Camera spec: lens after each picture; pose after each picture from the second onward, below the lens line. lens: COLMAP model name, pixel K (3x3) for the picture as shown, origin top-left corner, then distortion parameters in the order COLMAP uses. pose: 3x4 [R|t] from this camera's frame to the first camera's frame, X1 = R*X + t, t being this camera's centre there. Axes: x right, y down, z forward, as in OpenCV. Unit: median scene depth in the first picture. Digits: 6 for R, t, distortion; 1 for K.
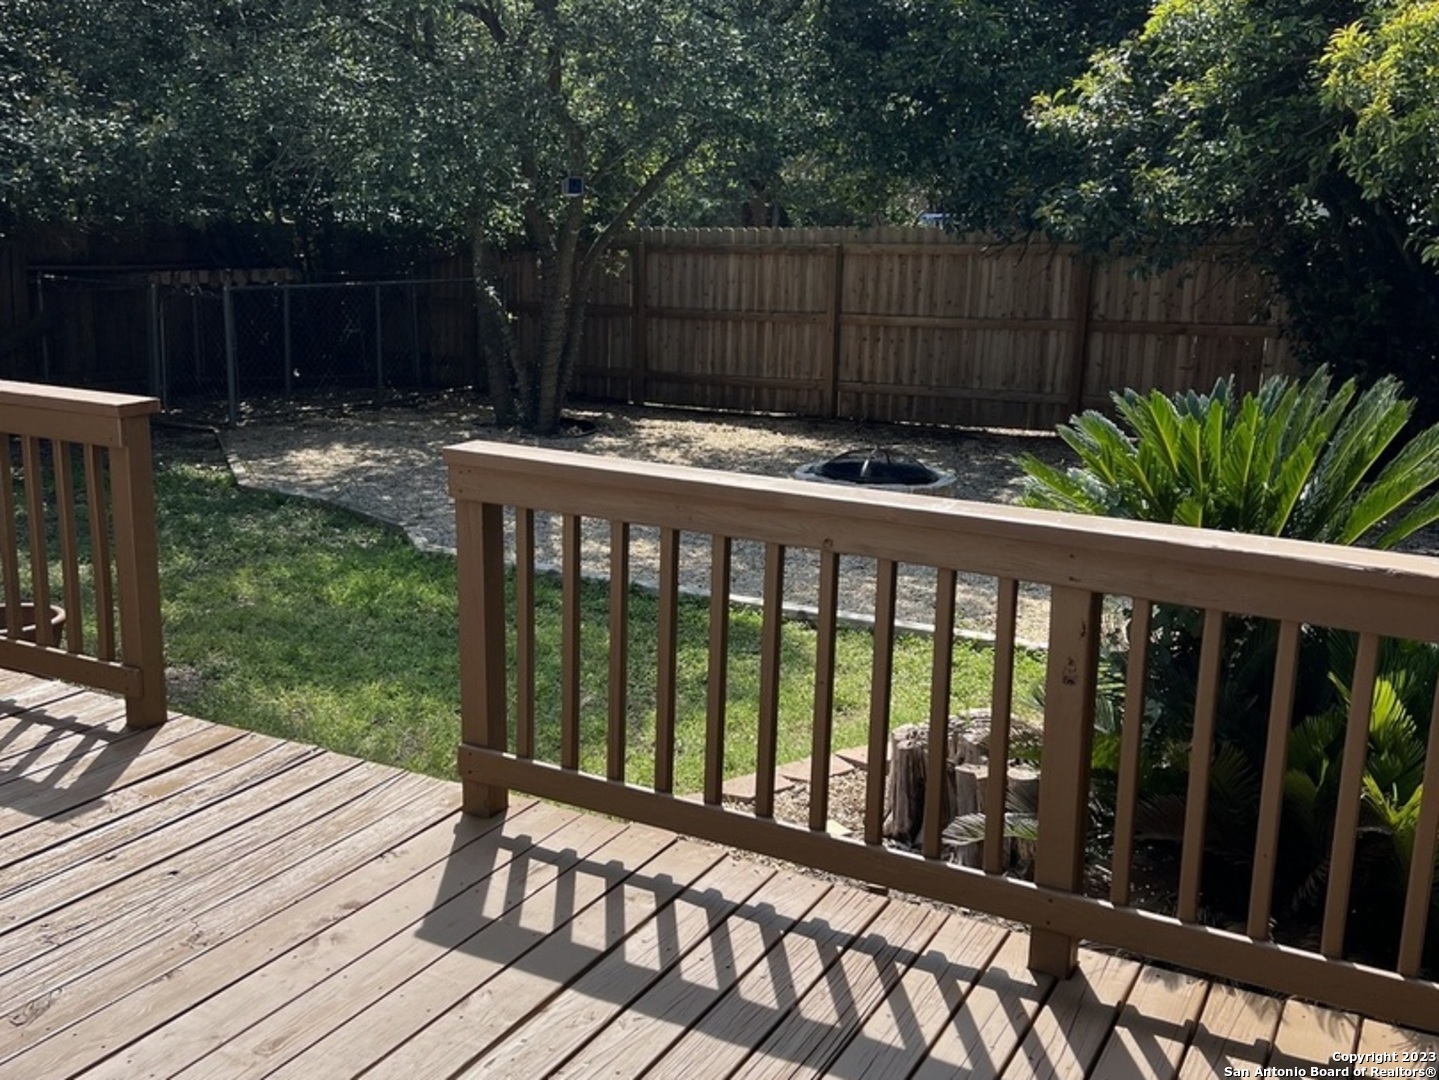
lens RADIAL K [[1421.3, 0, 722.7], [0, 1421.3, 556.6], [0, 0, 1]] dist [0.079418, -0.152219]
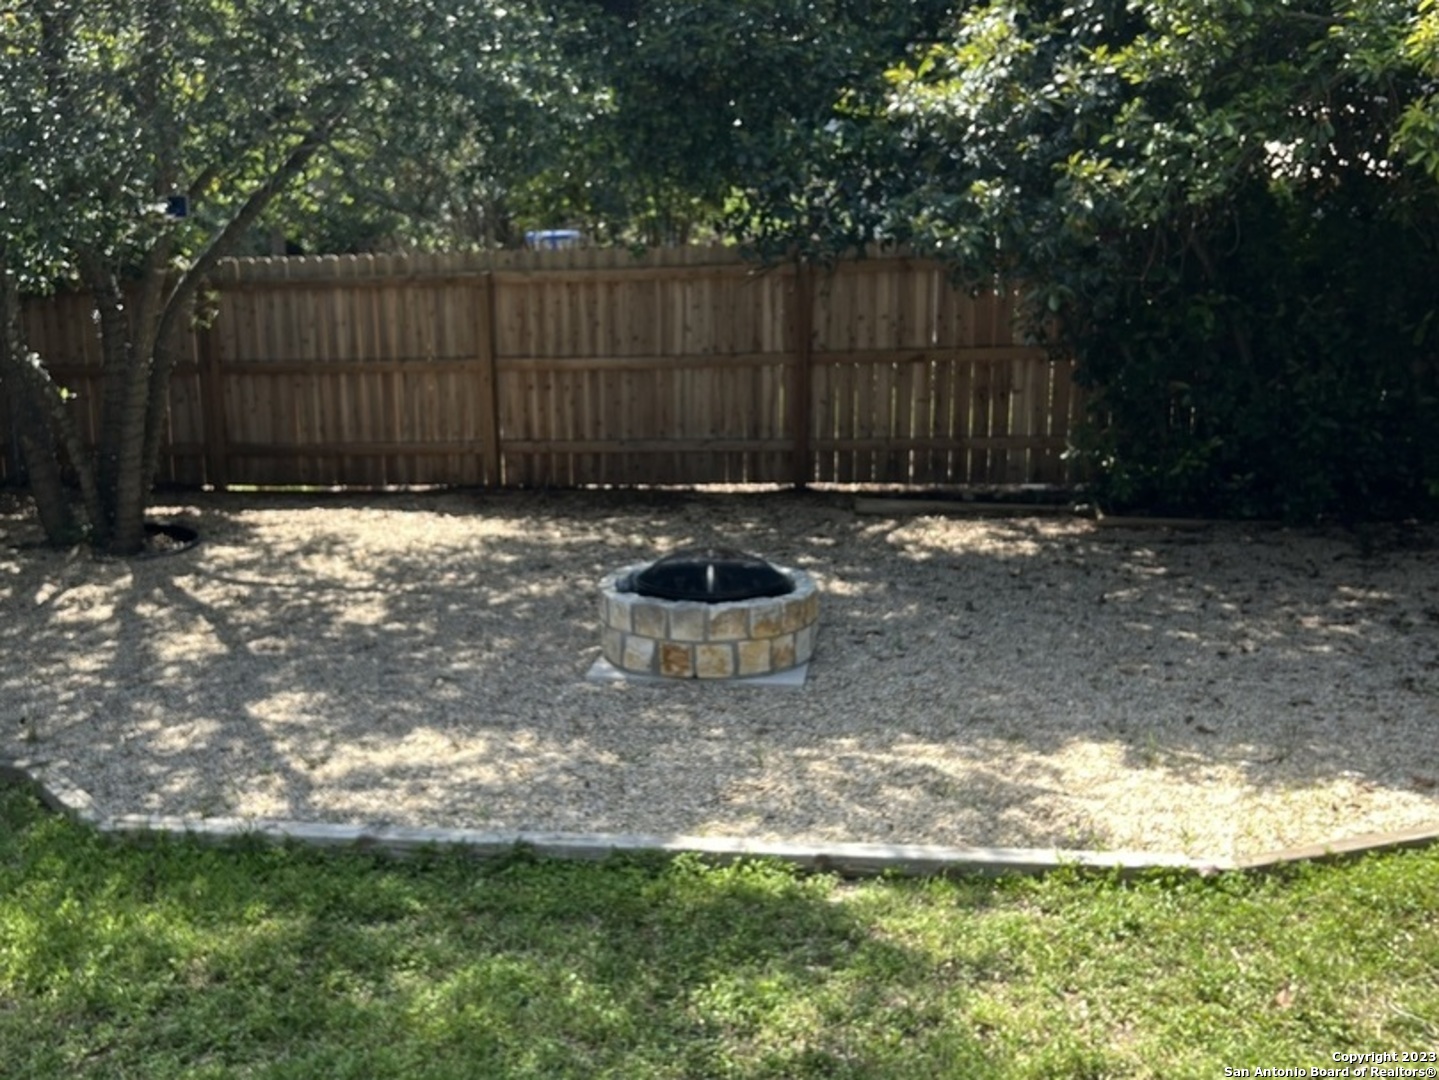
lens RADIAL K [[1439.5, 0, 702.9], [0, 1439.5, 535.4], [0, 0, 1]] dist [0.125888, -0.276332]
pose [[0.932230, -0.104996, 0.346300, -0.165424], [0.114711, 0.993370, -0.007616, -0.085410], [-0.343204, 0.046824, 0.938093, 0.331959]]
